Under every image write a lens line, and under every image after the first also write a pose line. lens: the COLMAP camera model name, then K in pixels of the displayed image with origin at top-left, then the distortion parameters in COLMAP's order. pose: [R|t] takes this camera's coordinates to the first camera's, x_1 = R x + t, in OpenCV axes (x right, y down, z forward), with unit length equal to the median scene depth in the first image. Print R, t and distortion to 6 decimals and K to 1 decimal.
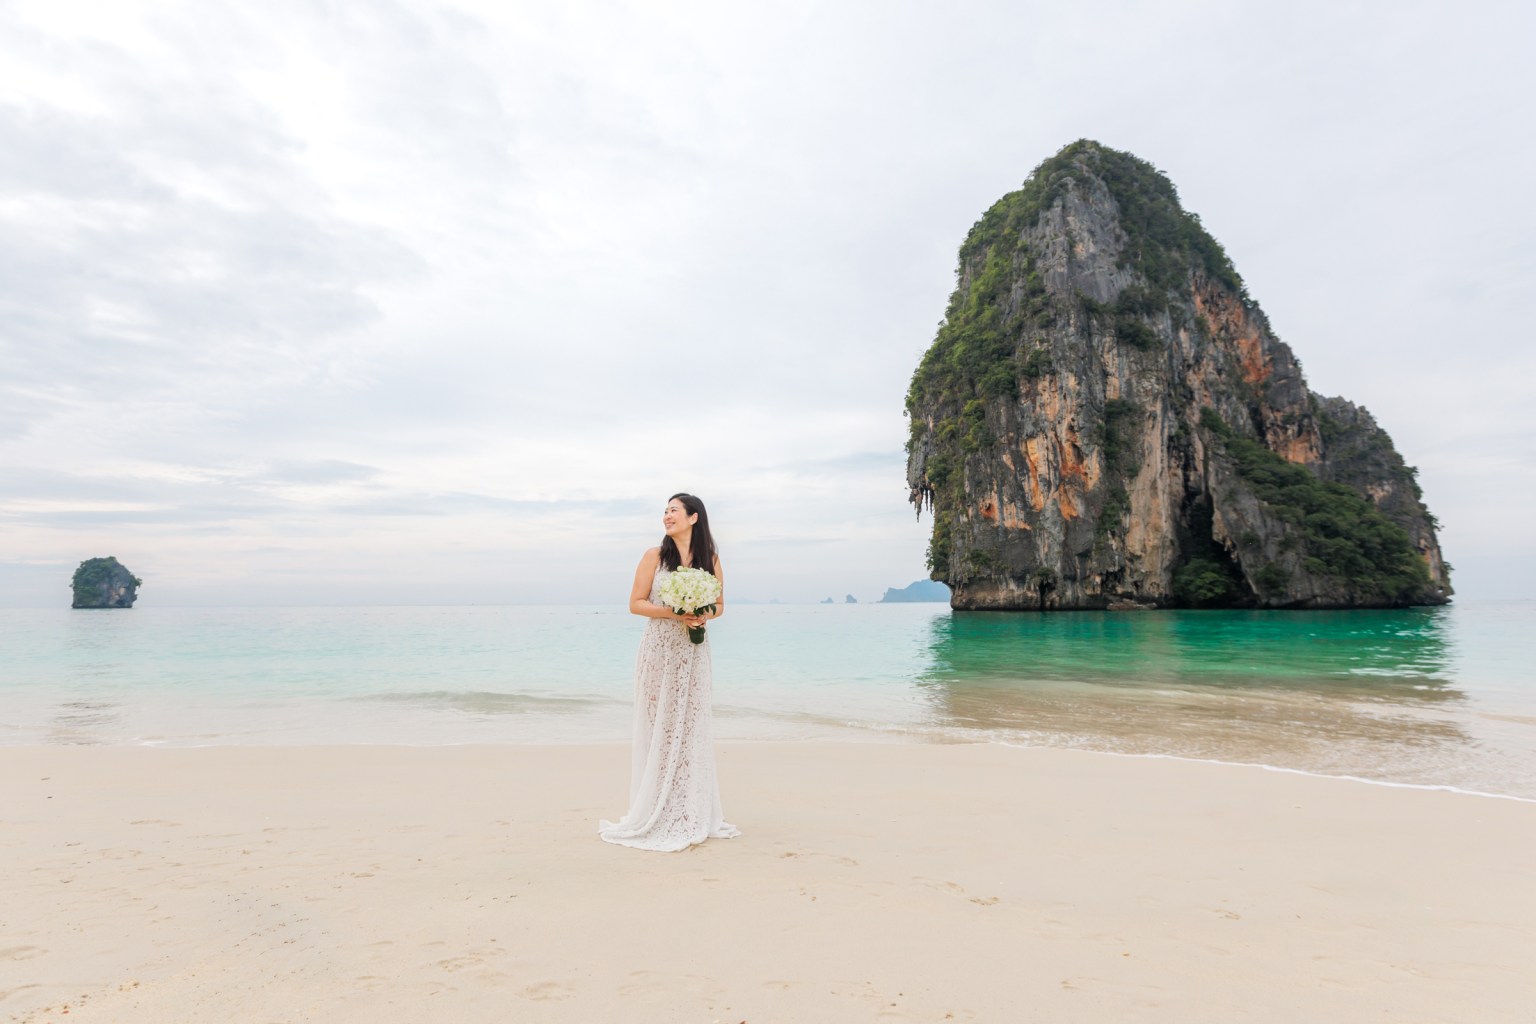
lens RADIAL K [[742.0, 0, 764.4], [0, 742.0, 505.1], [0, 0, 1]] dist [-0.001837, -0.000402]
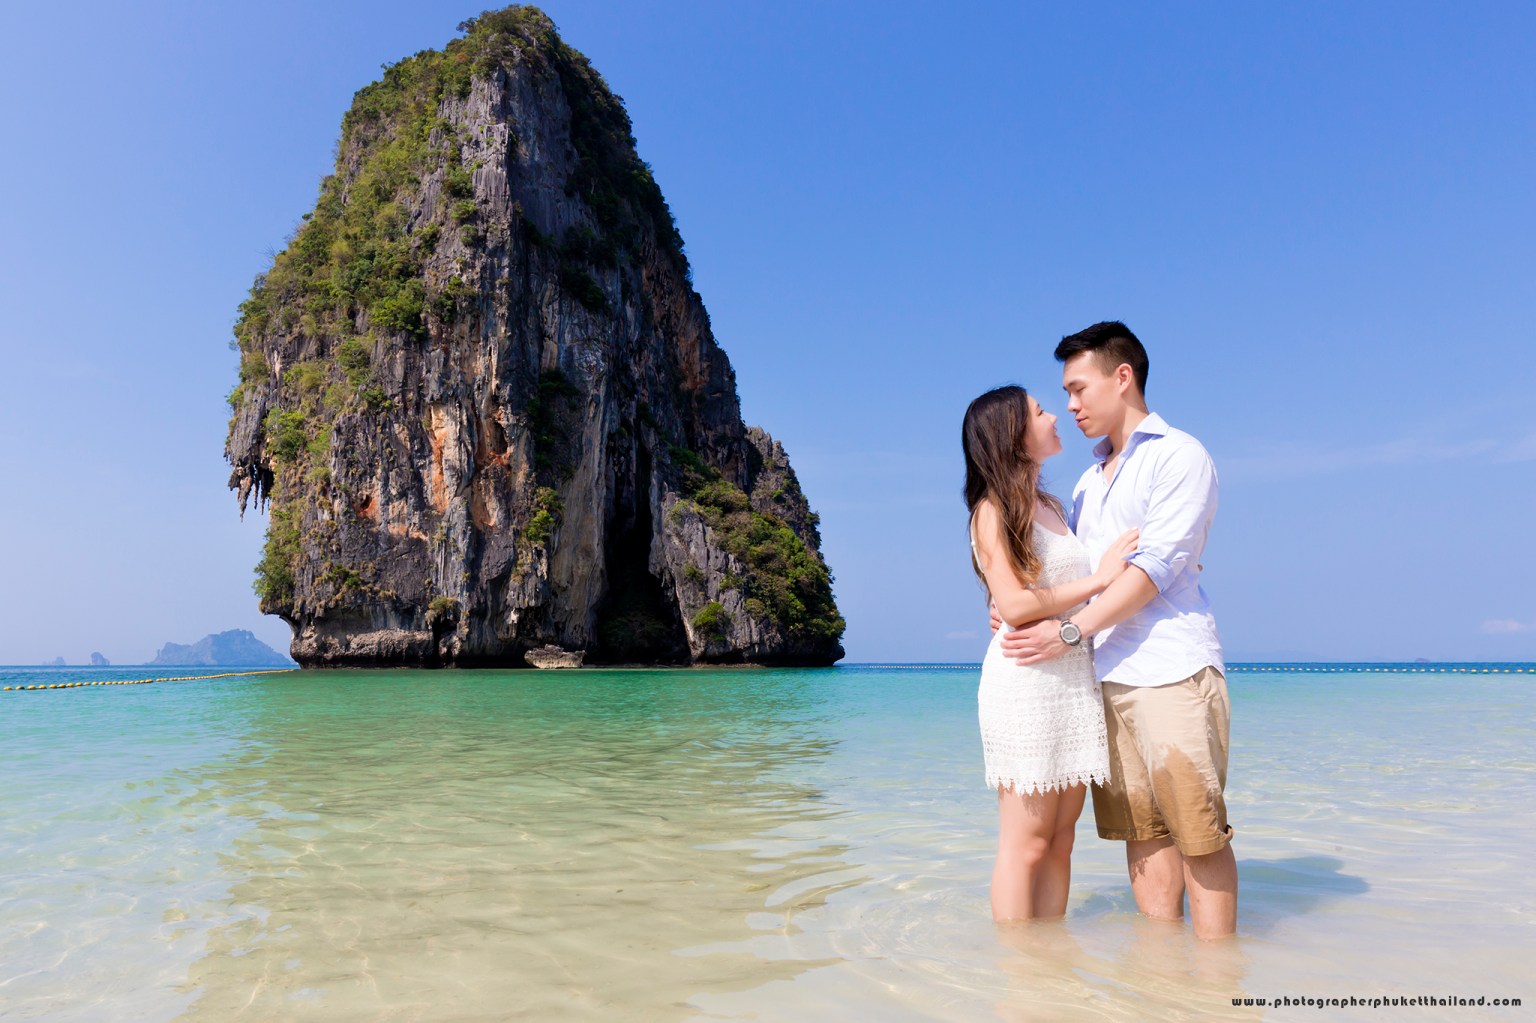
lens RADIAL K [[1010.6, 0, 701.6], [0, 1010.6, 553.8], [0, 0, 1]] dist [0.002458, 0.000114]
pose [[0.795838, 0.067809, 0.601701, 0.009149], [-0.080365, 0.996747, -0.006034, 0.028885], [-0.600153, -0.043553, 0.798699, 0.118045]]
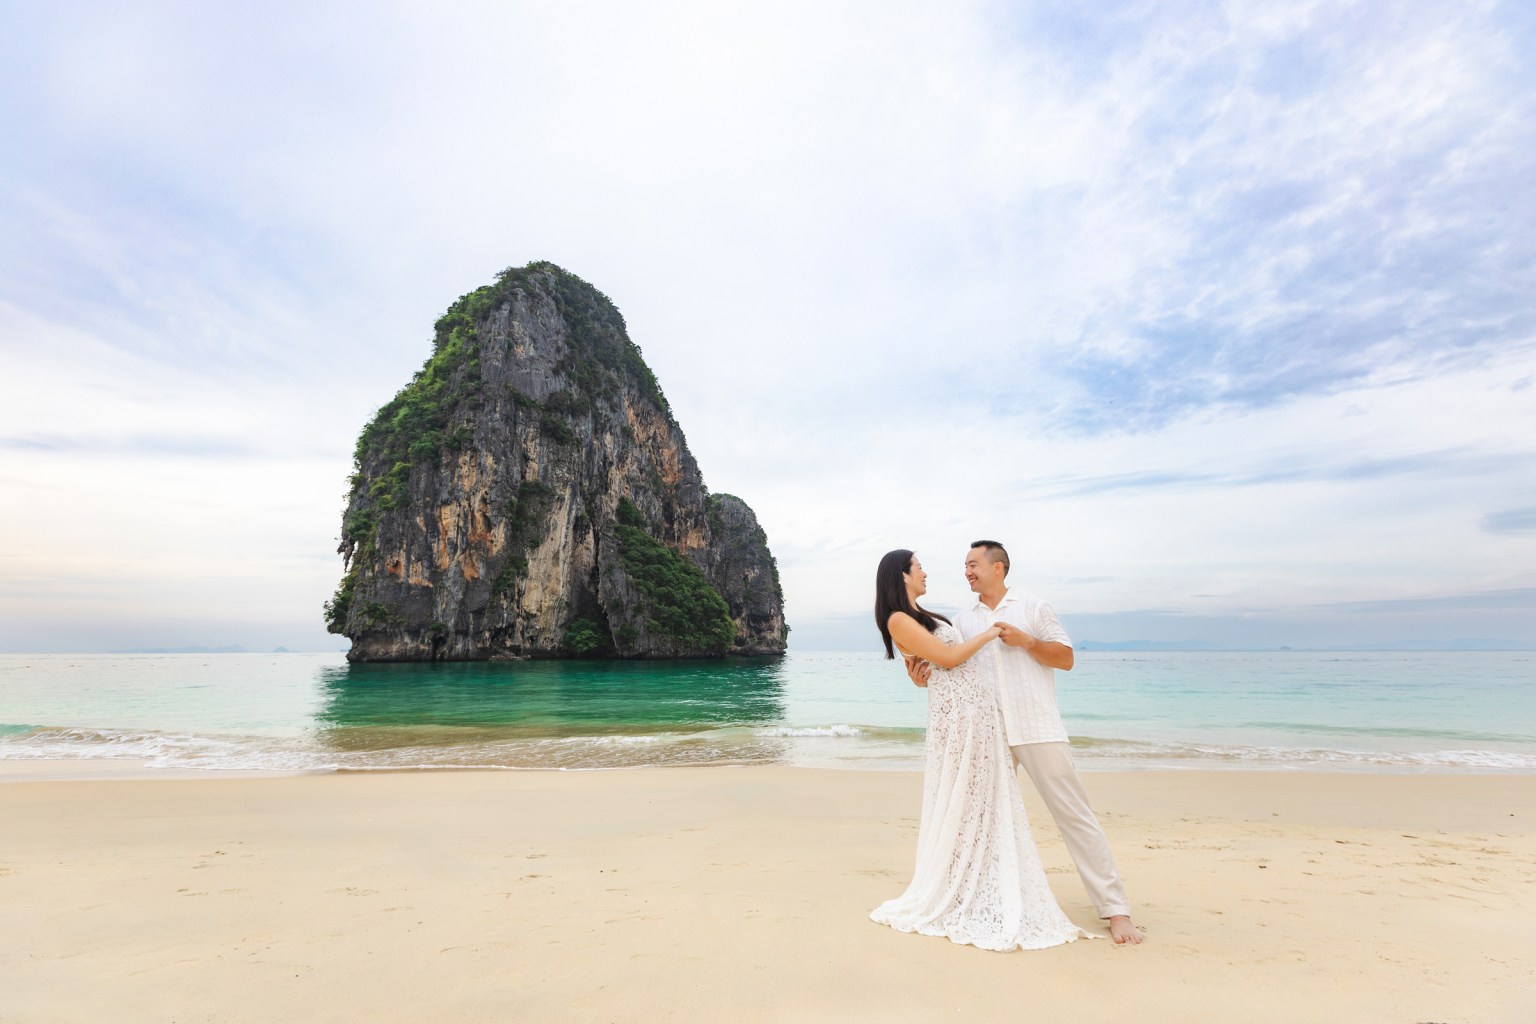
lens RADIAL K [[684.1, 0, 768.0], [0, 684.1, 512.0], [0, 0, 1]] dist [-0.002168, -0.000756]
pose [[0.807998, 0.118012, 0.577245, 0.152520], [-0.076121, 0.992433, -0.096343, -0.016790], [-0.584247, 0.033904, 0.810868, -0.103271]]
